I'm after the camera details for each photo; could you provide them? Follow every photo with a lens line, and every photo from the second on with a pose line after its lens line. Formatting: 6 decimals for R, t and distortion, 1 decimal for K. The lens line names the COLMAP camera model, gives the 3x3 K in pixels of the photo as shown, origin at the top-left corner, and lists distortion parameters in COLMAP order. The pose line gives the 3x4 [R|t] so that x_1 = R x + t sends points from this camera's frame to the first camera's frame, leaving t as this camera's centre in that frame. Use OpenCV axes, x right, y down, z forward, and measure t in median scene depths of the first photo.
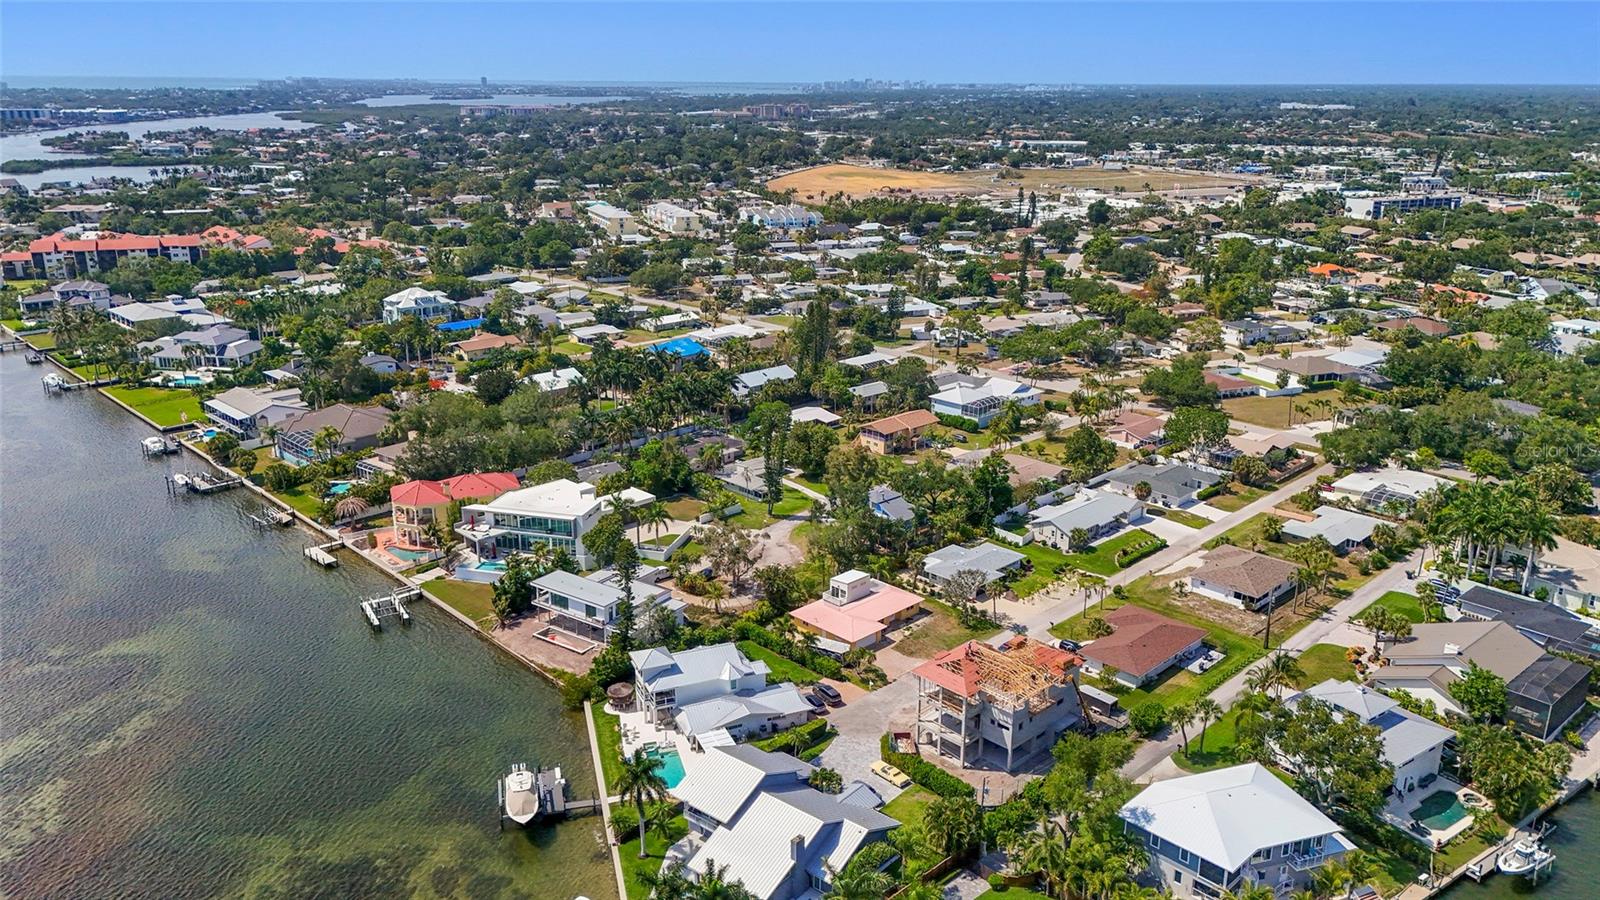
lens RADIAL K [[1179.1, 0, 796.6], [0, 1179.1, 441.6], [0, 0, 1]] dist [0.075796, -0.074529]
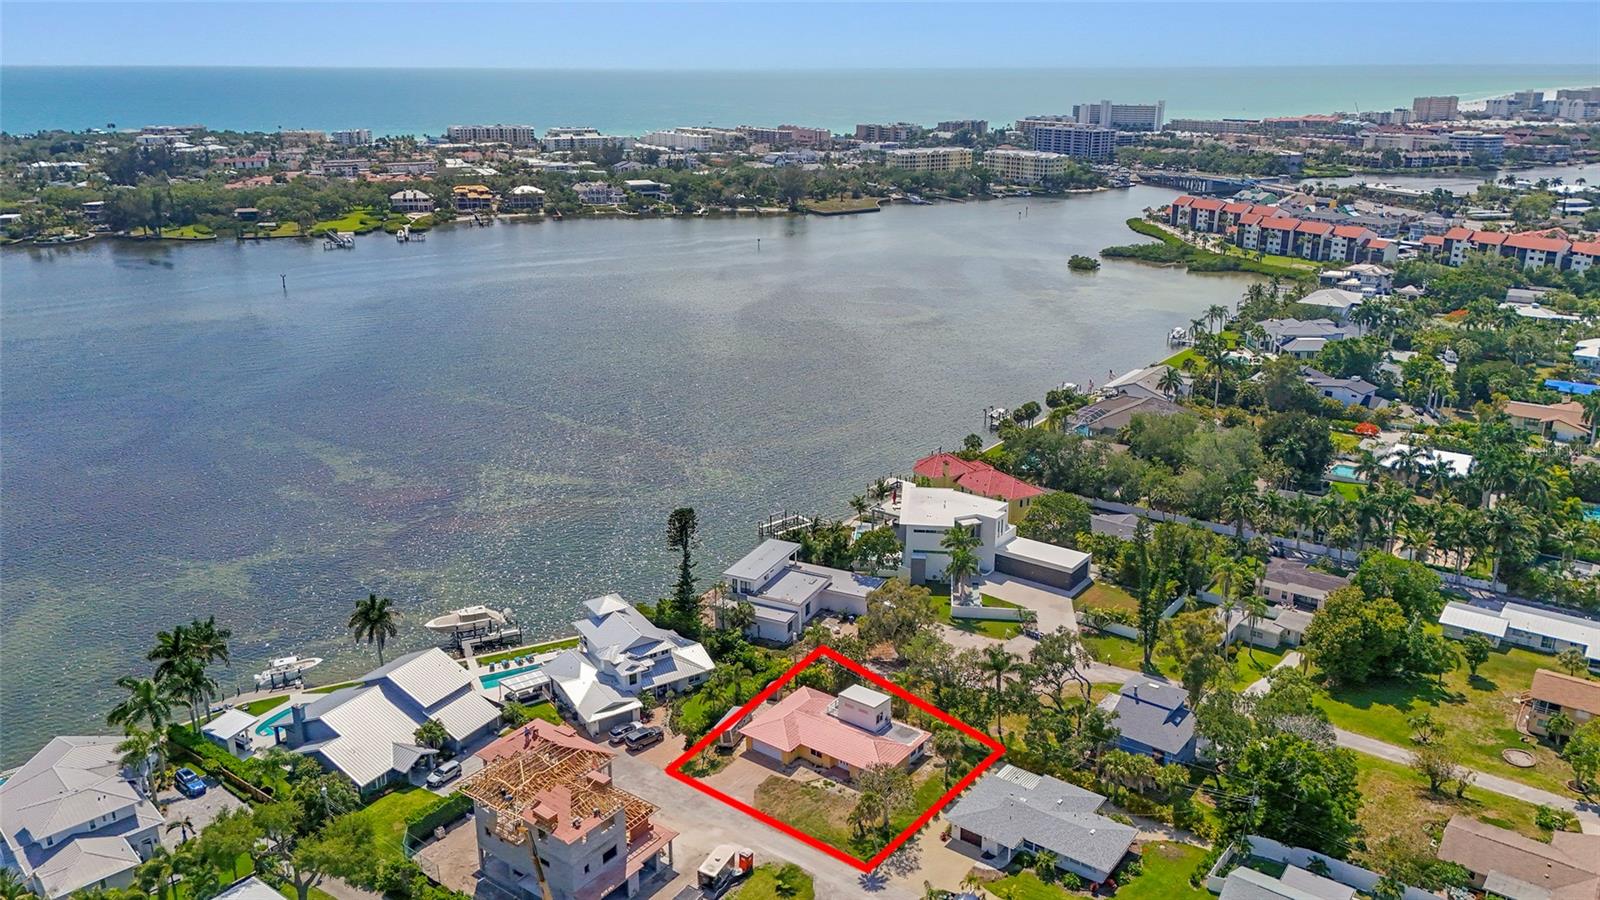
lens RADIAL K [[1179.1, 0, 804.4], [0, 1179.1, 447.8], [0, 0, 1]] dist [0.075796, -0.074529]
pose [[0.162564, 0.298136, -0.940578, 0.663527], [-0.286852, 0.926366, 0.244054, -0.198031], [0.944081, 0.230132, 0.236114, 0.677141]]
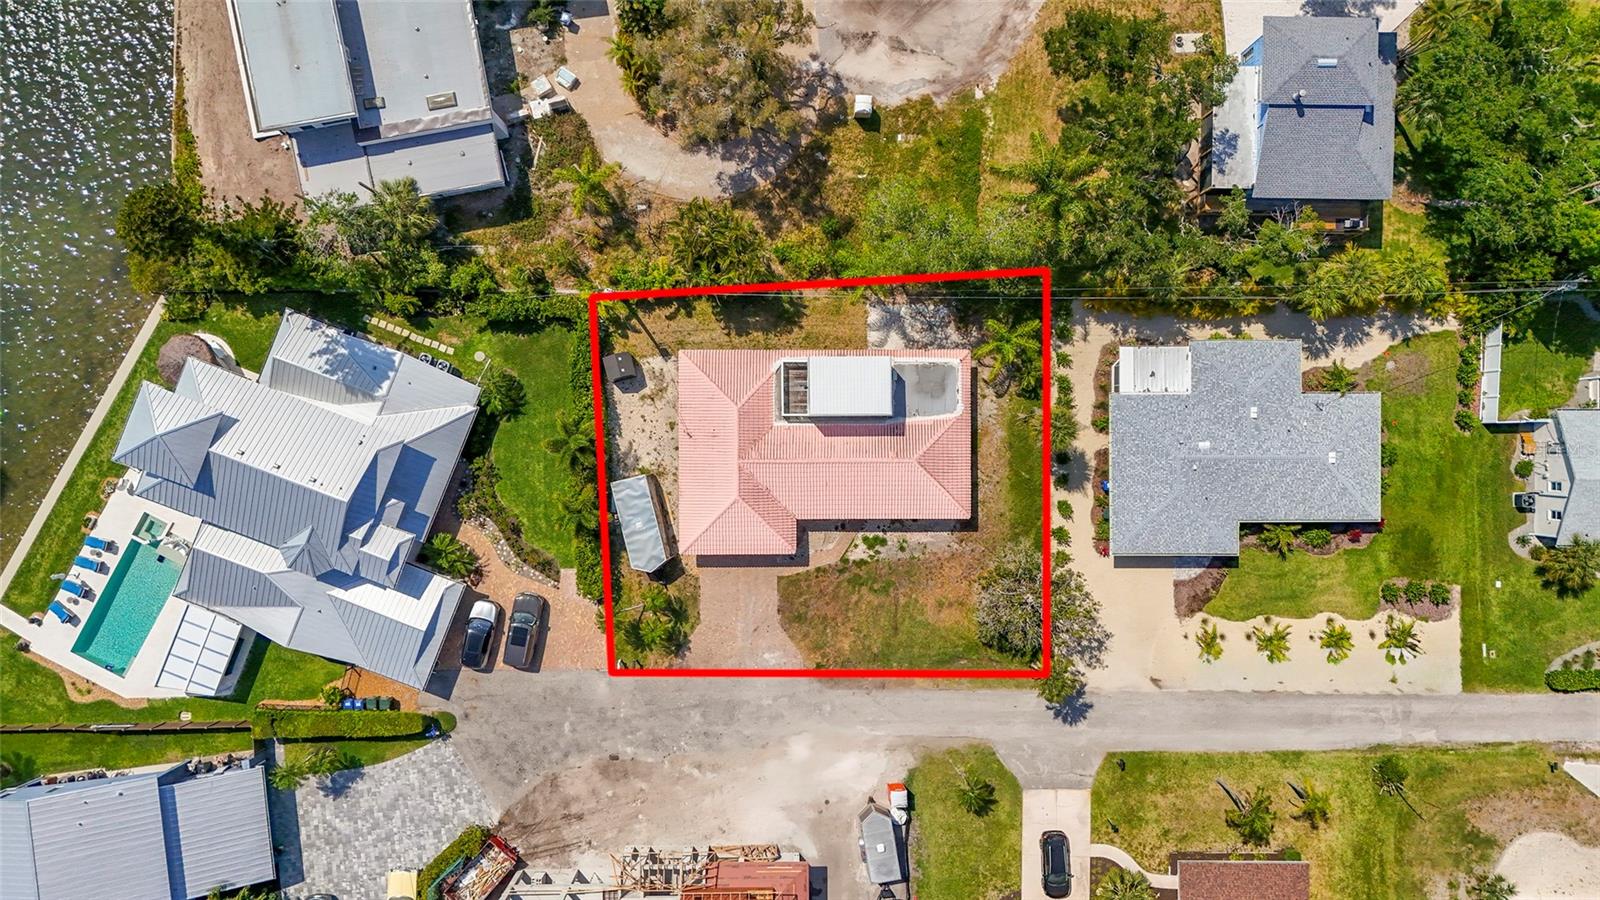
lens RADIAL K [[1179.1, 0, 799.0], [0, 1179.1, 453.9], [0, 0, 1]] dist [0.075796, -0.074529]
pose [[0.717491, 0.696553, -0.004551, 0.046334], [-0.213398, 0.226022, 0.950461, -0.237326], [0.663075, -0.680975, 0.310812, 0.775019]]
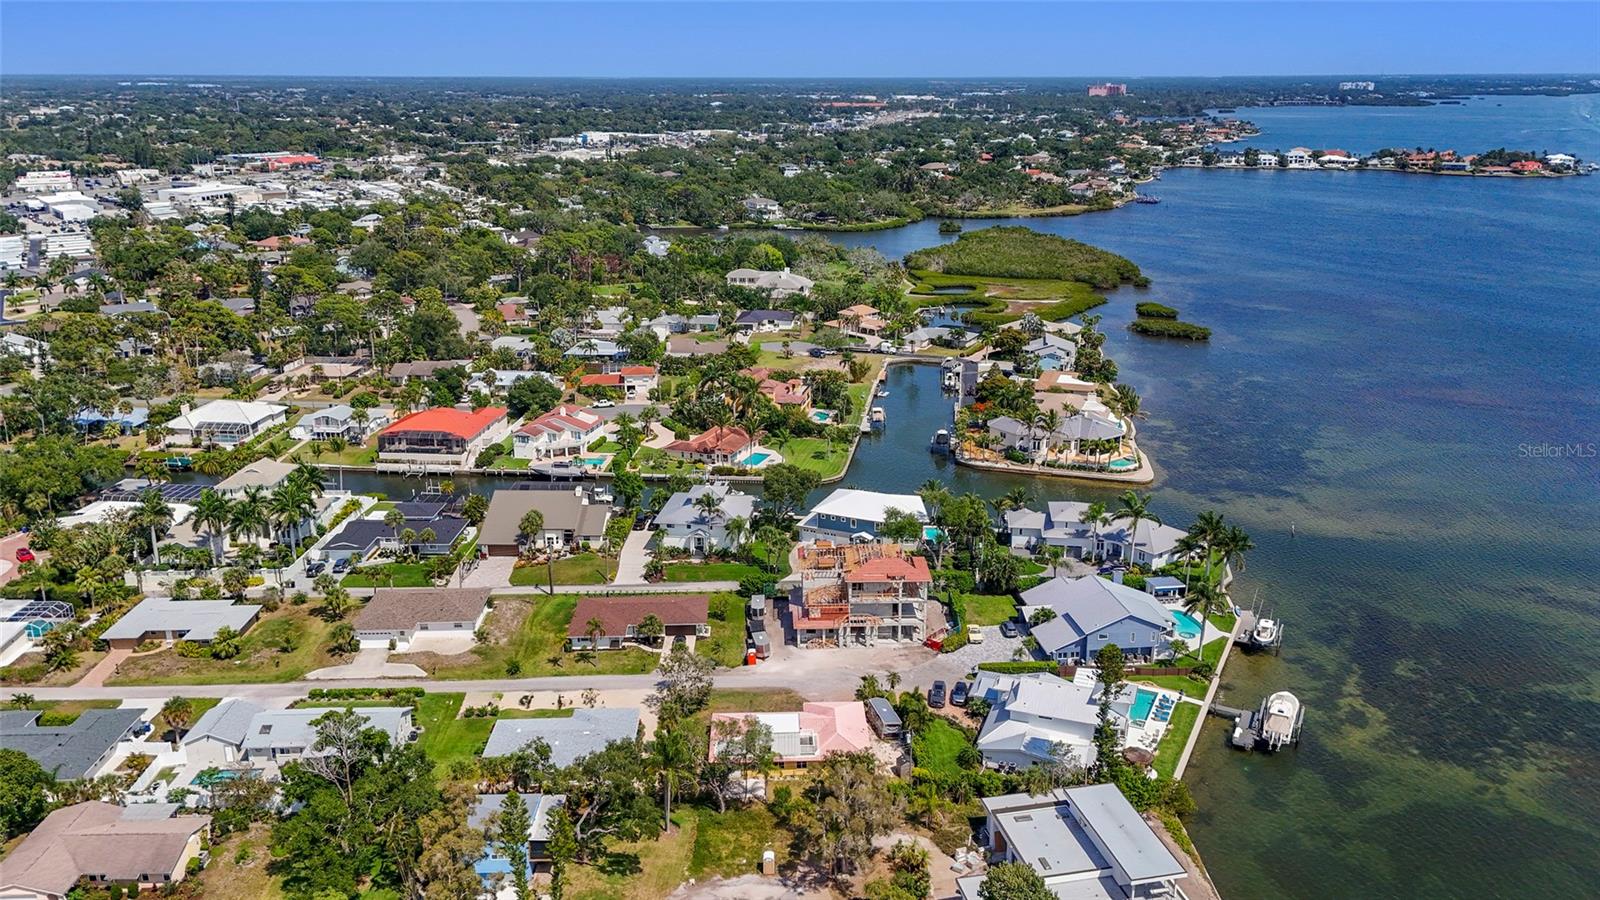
lens RADIAL K [[1179.1, 0, 805.1], [0, 1179.1, 457.1], [0, 0, 1]] dist [0.075796, -0.074529]
pose [[-0.737229, -0.212860, 0.641236, -0.385191], [0.192921, 0.843244, 0.501719, -0.374524], [-0.647514, 0.493590, -0.580598, 1.233139]]
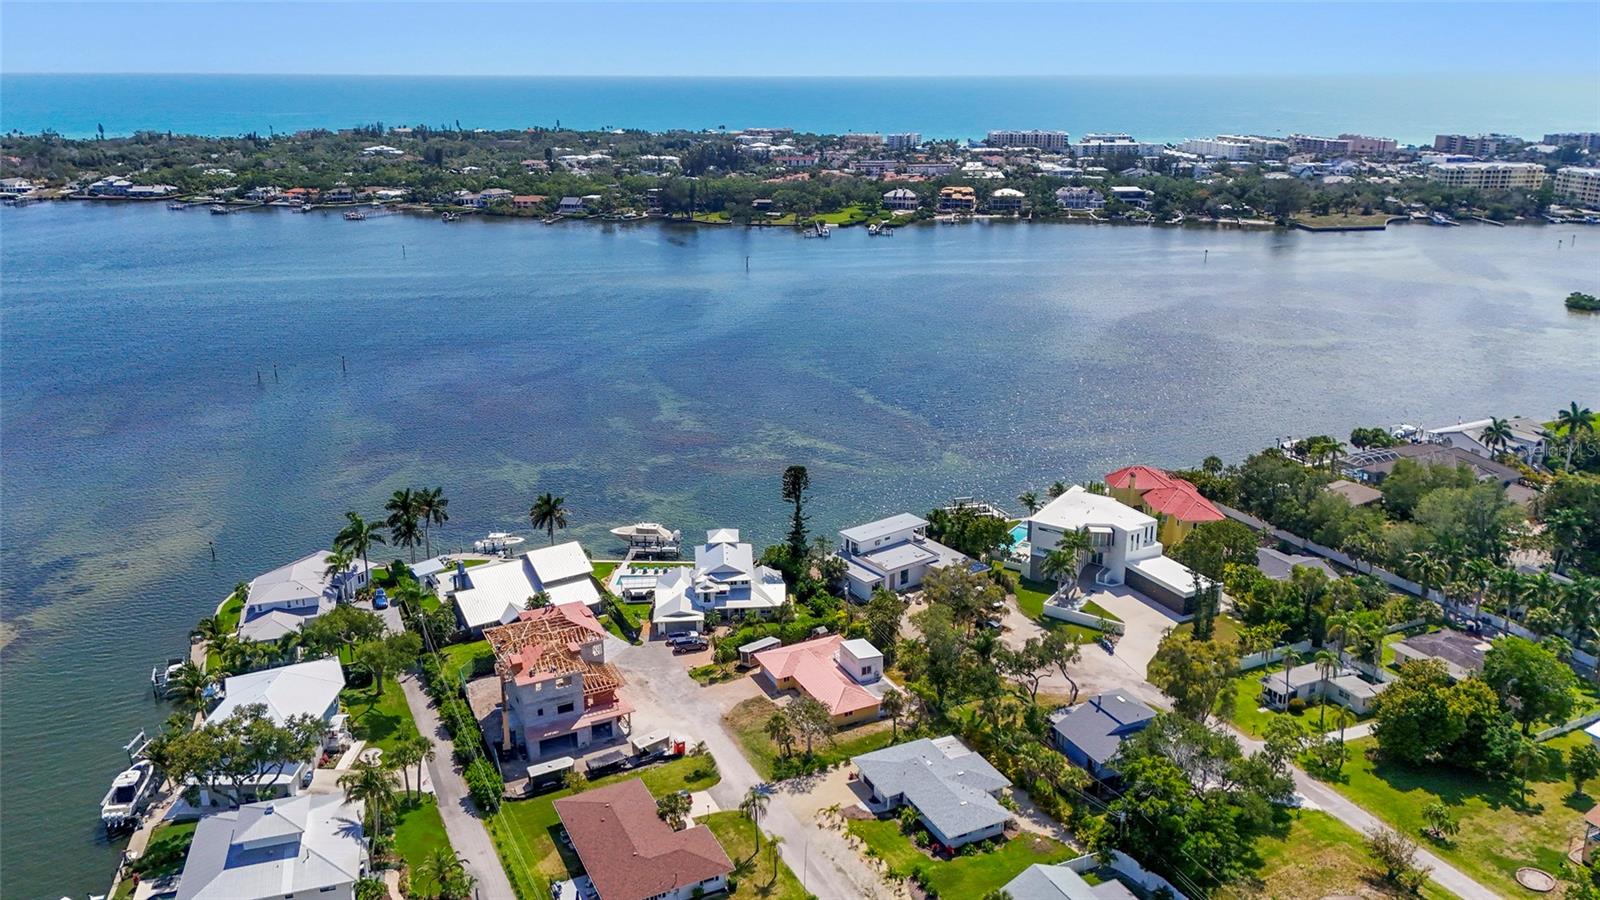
lens RADIAL K [[1179.1, 0, 803.8], [0, 1179.1, 448.1], [0, 0, 1]] dist [0.075796, -0.074529]
pose [[-0.310777, 0.282516, -0.907525, 0.725828], [-0.278434, 0.885858, 0.371120, -0.292526], [0.908786, 0.368021, -0.196643, 0.985531]]
